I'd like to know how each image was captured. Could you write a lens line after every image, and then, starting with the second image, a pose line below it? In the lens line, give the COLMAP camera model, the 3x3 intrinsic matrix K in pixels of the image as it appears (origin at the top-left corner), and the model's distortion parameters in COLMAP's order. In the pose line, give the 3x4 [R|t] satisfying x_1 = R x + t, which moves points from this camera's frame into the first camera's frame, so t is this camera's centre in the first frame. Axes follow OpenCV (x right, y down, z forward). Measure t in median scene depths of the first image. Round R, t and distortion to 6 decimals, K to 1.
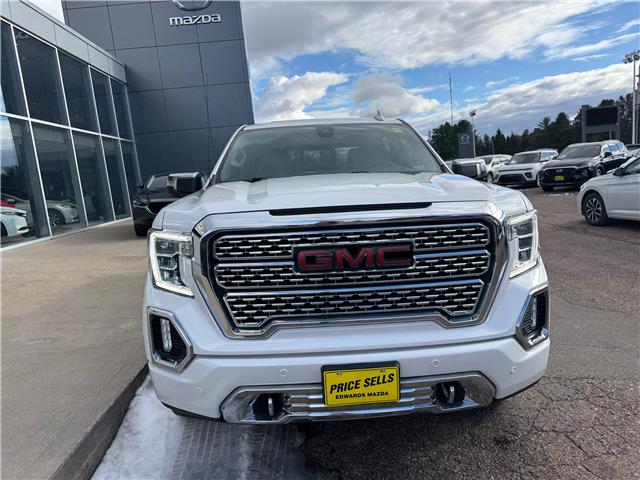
lens RADIAL K [[447.1, 0, 324.8], [0, 447.1, 257.3], [0, 0, 1]] dist [0.041068, -0.047354]
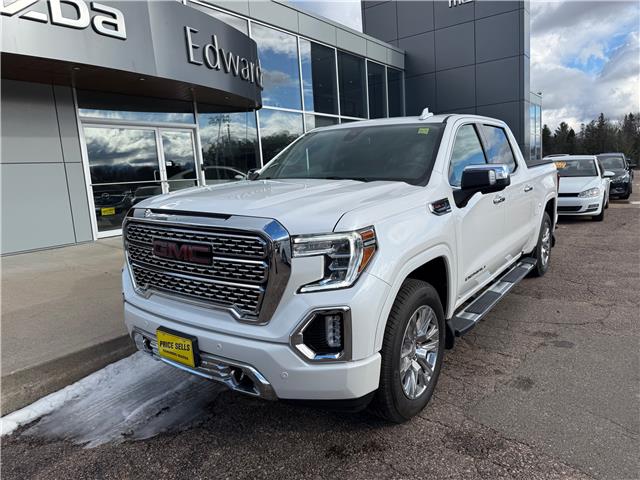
lens RADIAL K [[447.1, 0, 324.8], [0, 447.1, 257.3], [0, 0, 1]] dist [0.041068, -0.047354]
pose [[0.783928, 0.155036, -0.601183, 1.156268], [-0.123533, 0.987908, 0.093683, -0.152385], [0.608438, 0.000825, 0.793601, 0.203461]]
